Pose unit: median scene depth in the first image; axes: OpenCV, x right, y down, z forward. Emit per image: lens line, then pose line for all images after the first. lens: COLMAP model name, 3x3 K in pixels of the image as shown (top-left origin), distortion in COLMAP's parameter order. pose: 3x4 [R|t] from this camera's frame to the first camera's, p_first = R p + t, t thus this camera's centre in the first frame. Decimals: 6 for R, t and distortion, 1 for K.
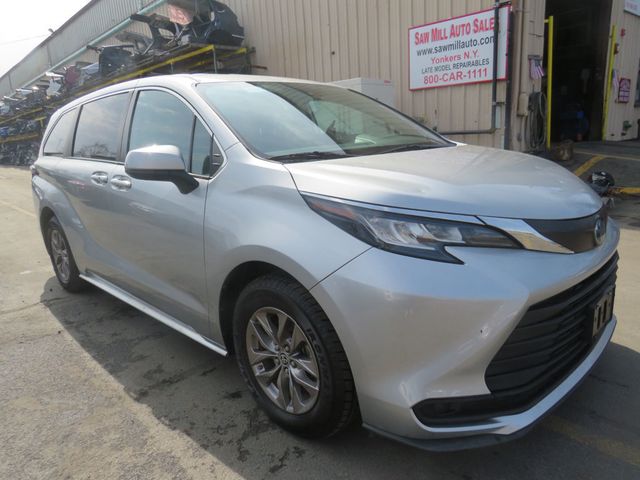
lens RADIAL K [[459.7, 0, 306.8], [0, 459.7, 241.0], [0, 0, 1]] dist [-0.058151, 0.039861]
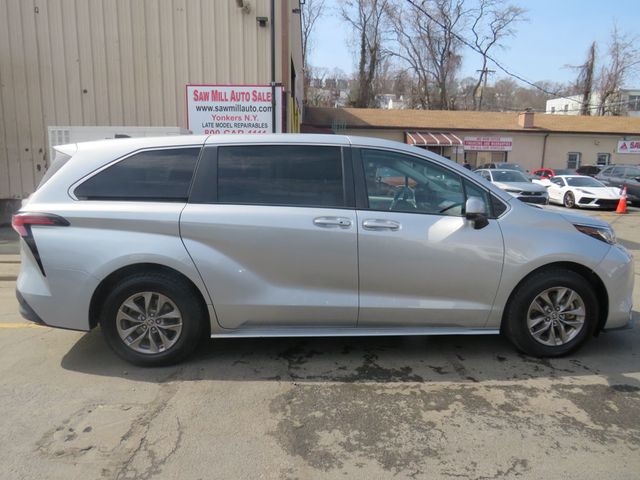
lens RADIAL K [[459.7, 0, 306.8], [0, 459.7, 241.0], [0, 0, 1]] dist [-0.058151, 0.039861]
pose [[0.664370, -0.062687, 0.744770, -0.467829], [0.130822, 0.990847, -0.033300, -0.024574], [-0.735866, 0.119556, 0.666490, 0.113262]]
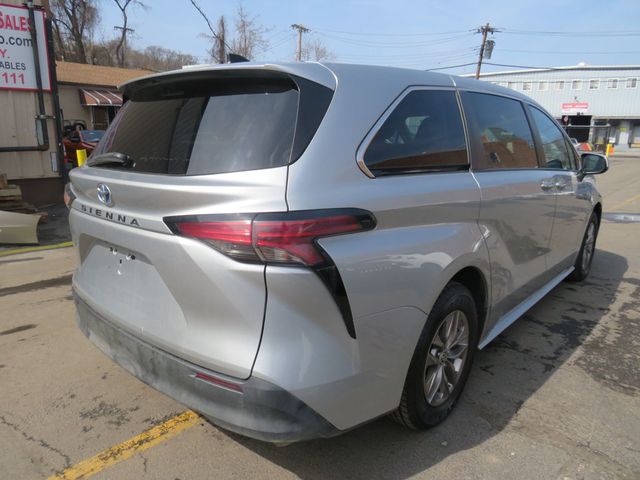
lens RADIAL K [[462.4, 0, 305.0], [0, 462.4, 242.1], [0, 0, 1]] dist [-0.036574, -0.000614]
pose [[-0.059814, -0.174291, 0.982876, -0.509658], [0.221845, 0.957693, 0.183327, -0.115097], [-0.973246, 0.229011, -0.018618, 0.556942]]
